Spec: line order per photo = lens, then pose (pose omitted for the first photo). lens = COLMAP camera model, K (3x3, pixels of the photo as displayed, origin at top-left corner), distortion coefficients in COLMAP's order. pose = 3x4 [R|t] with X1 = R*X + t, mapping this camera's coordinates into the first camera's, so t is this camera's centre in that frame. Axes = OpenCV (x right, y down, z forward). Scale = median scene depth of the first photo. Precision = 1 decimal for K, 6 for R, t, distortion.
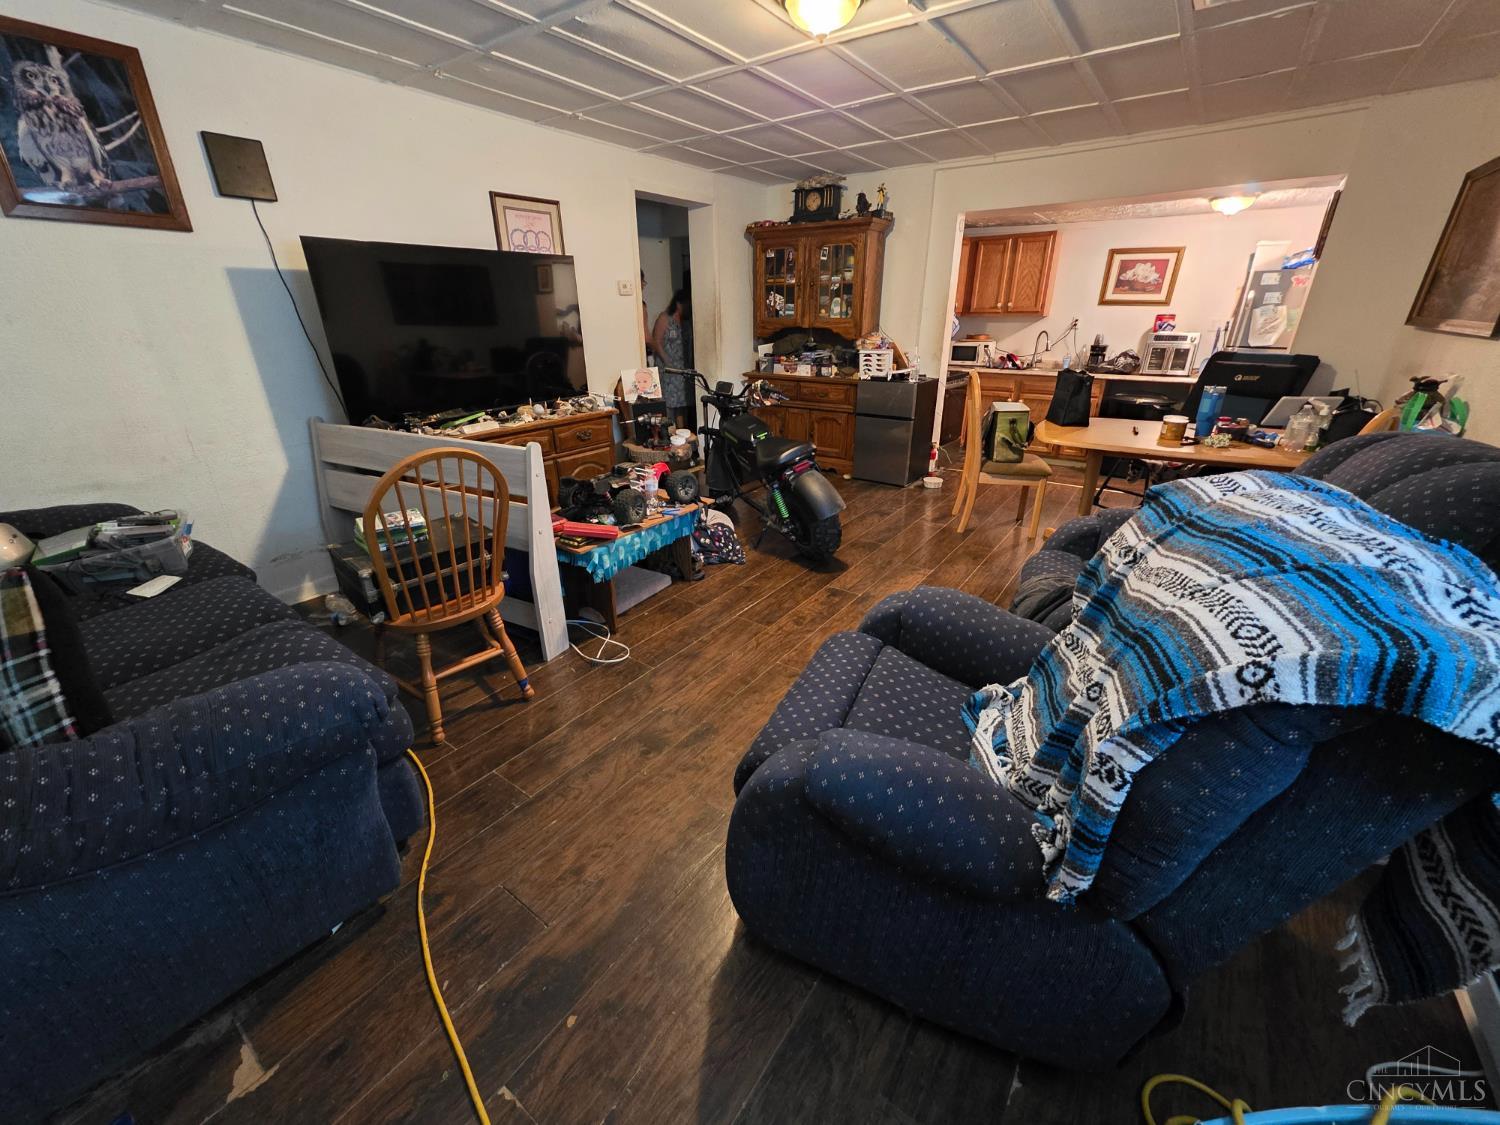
lens RADIAL K [[594.4, 0, 748.7], [0, 594.4, 558.5], [0, 0, 1]] dist [0.002591, -0.000221]
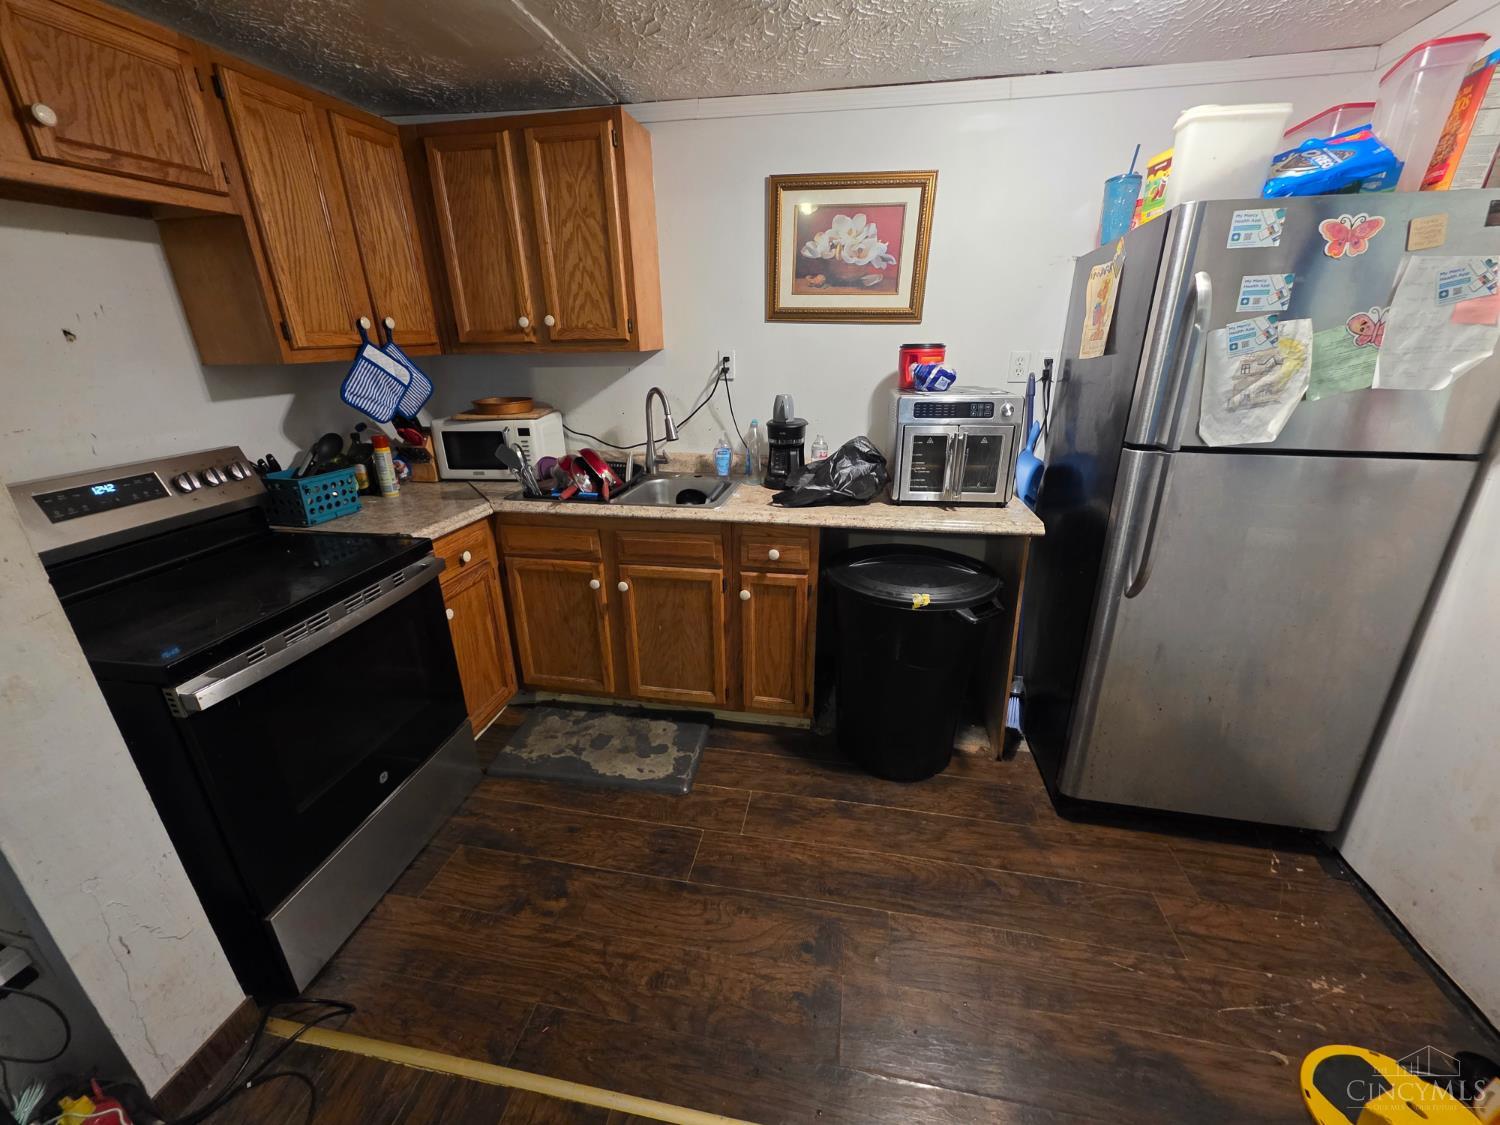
lens RADIAL K [[594.4, 0, 746.9], [0, 594.4, 564.0], [0, 0, 1]] dist [0.002591, -0.000221]
pose [[0.900017, -0.165450, 0.403232, 0.402202], [0.174961, 0.984484, 0.013430, -0.283774], [-0.399198, 0.058462, 0.914999, 0.673702]]
